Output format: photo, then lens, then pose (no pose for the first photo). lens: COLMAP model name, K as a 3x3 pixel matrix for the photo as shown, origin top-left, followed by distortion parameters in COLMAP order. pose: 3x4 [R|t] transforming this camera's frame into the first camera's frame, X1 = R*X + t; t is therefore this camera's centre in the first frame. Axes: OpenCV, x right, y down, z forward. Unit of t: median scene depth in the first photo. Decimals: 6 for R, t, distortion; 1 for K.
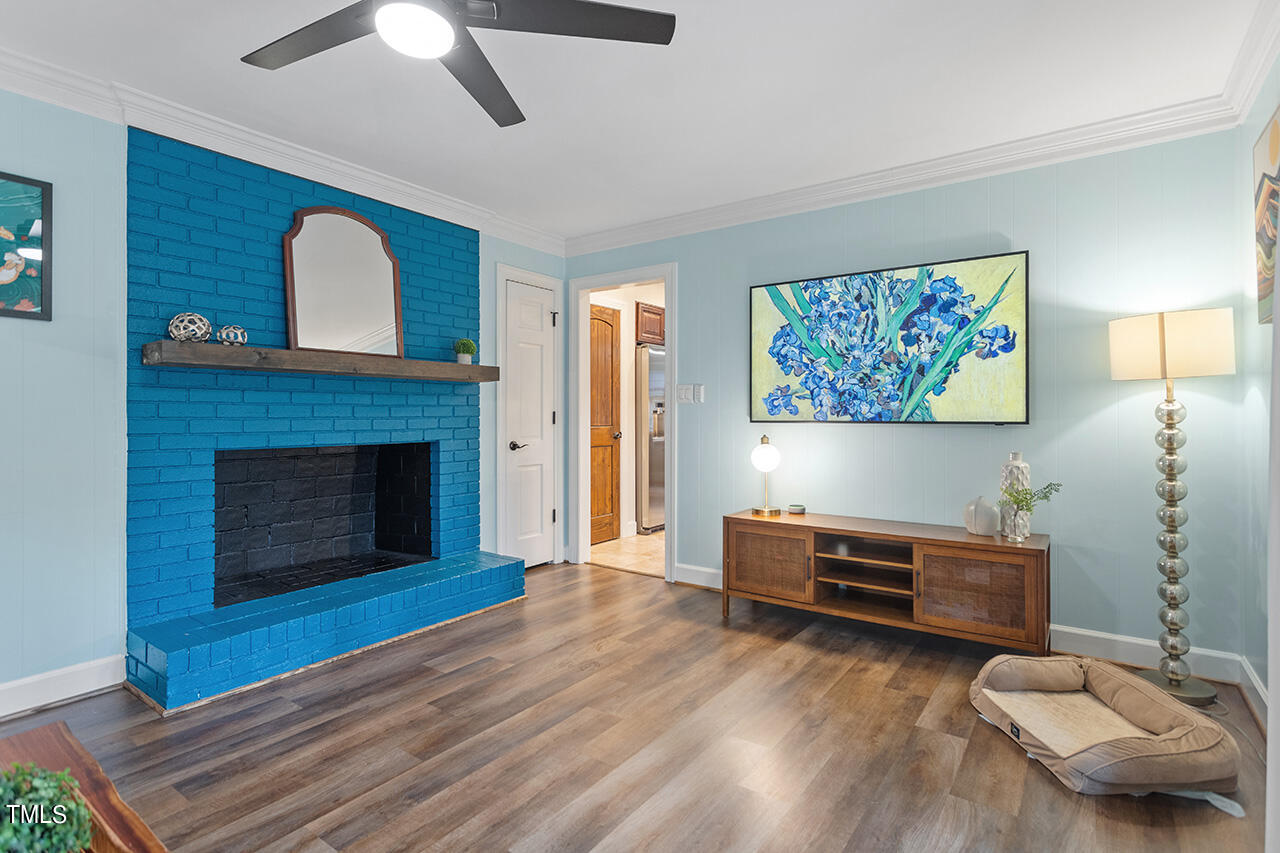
lens RADIAL K [[612.6, 0, 655.5], [0, 612.6, 419.6], [0, 0, 1]] dist [0.000279, 0.000938]
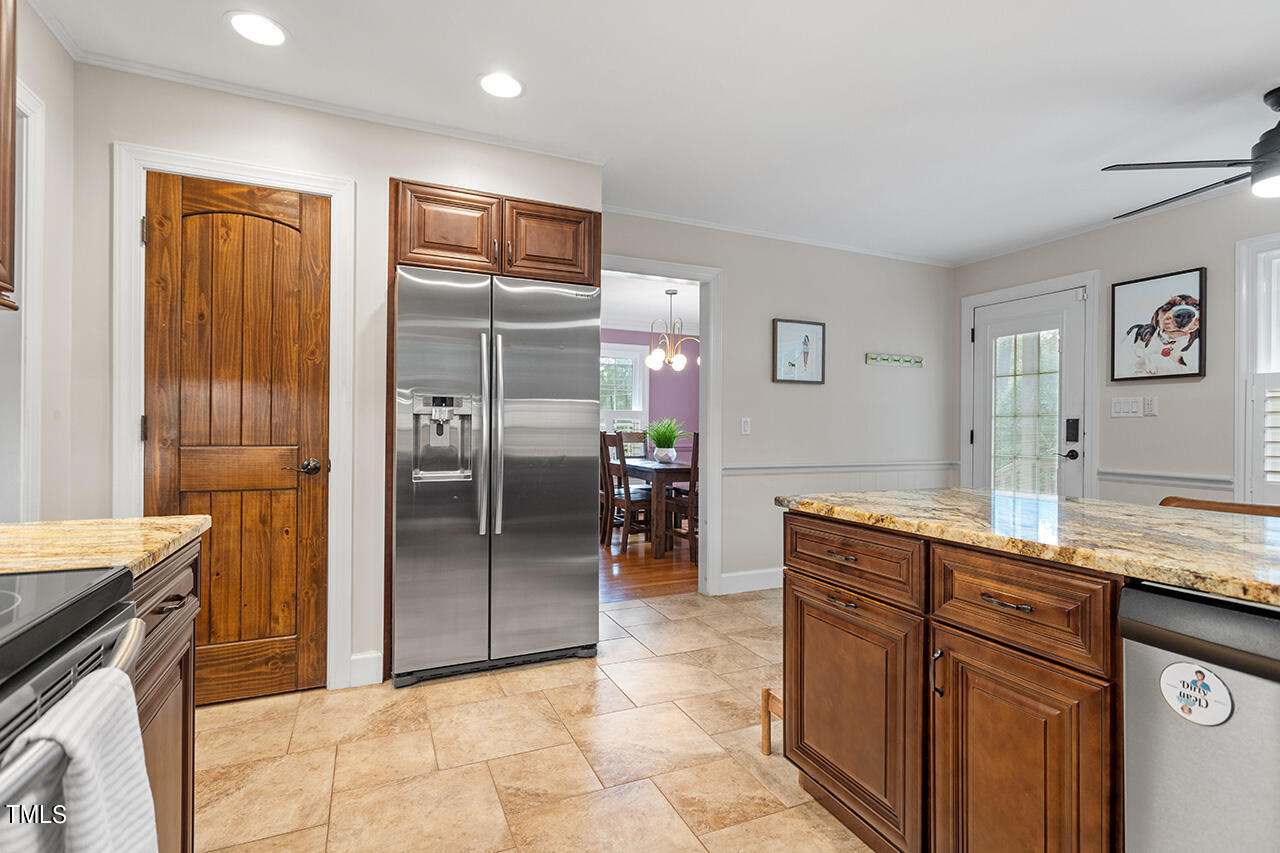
lens RADIAL K [[607.7, 0, 640.0], [0, 607.7, 426.5], [0, 0, 1]] dist [0.000815, 0.000393]
pose [[0.853334, 0.002748, -0.521358, 0.757889], [-0.008964, 0.999916, -0.009402, -0.004259], [0.521288, 0.012696, 0.853287, 1.449252]]
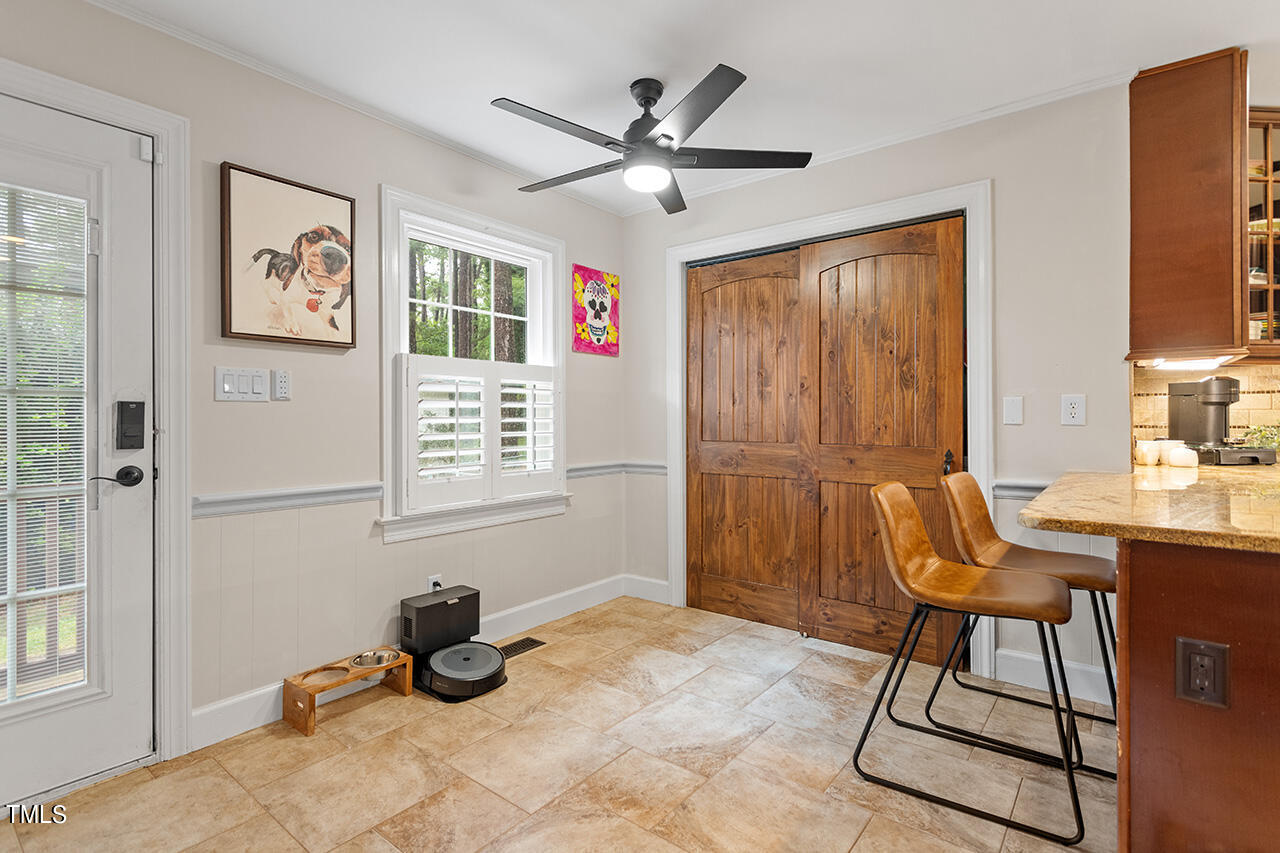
lens RADIAL K [[612.6, 0, 655.5], [0, 612.6, 419.6], [0, 0, 1]] dist [0.000279, 0.000938]
pose [[0.060434, -0.001456, 0.998171, 0.215465], [0.012770, 0.999918, 0.000686, -0.017588], [-0.998090, 0.012705, 0.060448, 2.587283]]
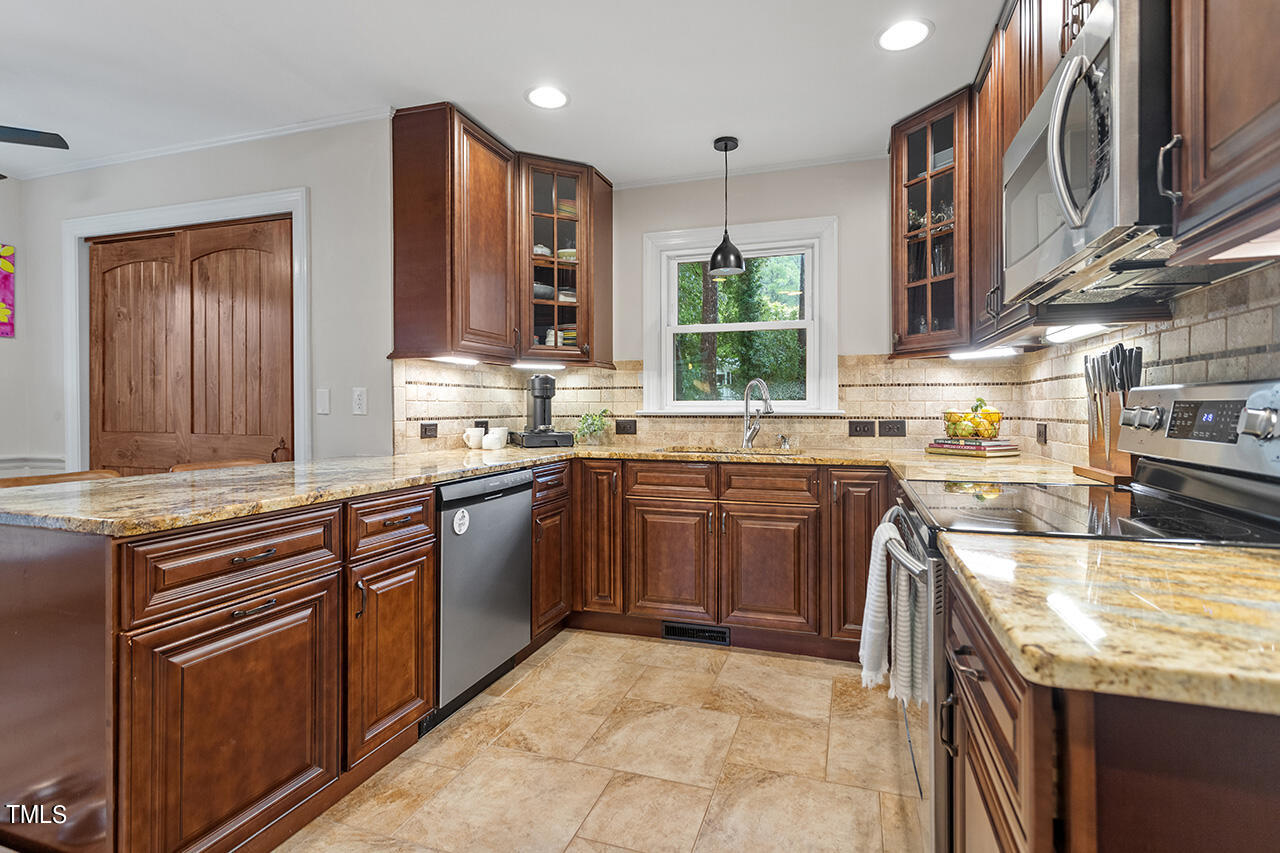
lens RADIAL K [[606.2, 0, 663.7], [0, 606.2, 409.1], [0, 0, 1]] dist [-0.002984, -0.000001]
pose [[-0.296194, -0.002747, 0.955124, 0.048323], [0.008707, 0.999947, 0.005576, -0.011923], [-0.955088, 0.009968, -0.296155, 1.856765]]
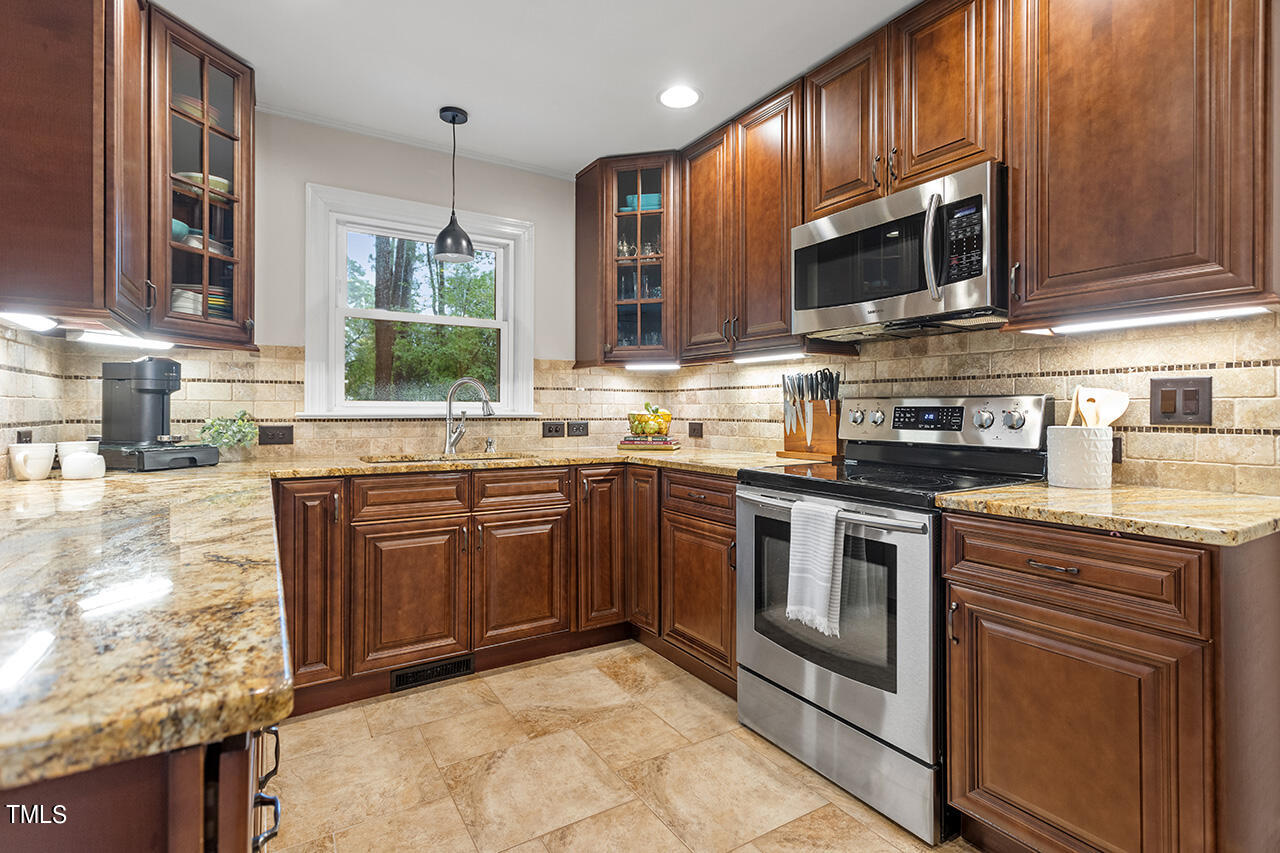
lens RADIAL K [[602.3, 0, 643.1], [0, 602.3, 405.1], [0, 0, 1]] dist [0.003292, 0.000677]
pose [[-0.919066, 0.000137, 0.394103, 0.389902], [-0.000124, 1.000000, -0.000637, -0.013547], [-0.394103, -0.000634, -0.919066, 2.193688]]
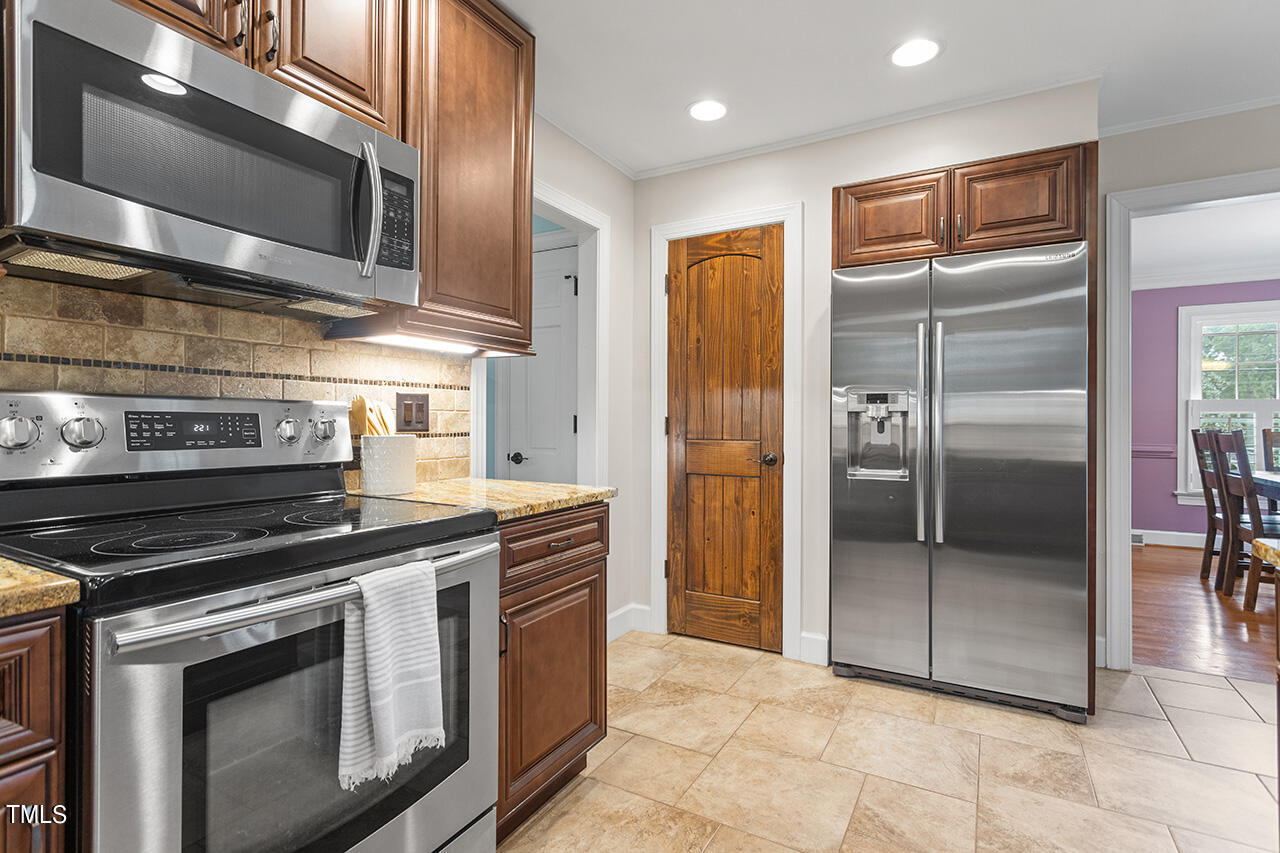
lens RADIAL K [[605.7, 0, 648.6], [0, 605.7, 420.8], [0, 0, 1]] dist [-0.001480, -0.000215]
pose [[0.091638, -0.005366, -0.995778, 0.889614], [-0.010082, 0.999929, -0.006316, -0.005901], [0.995741, 0.010618, 0.091577, 1.661078]]
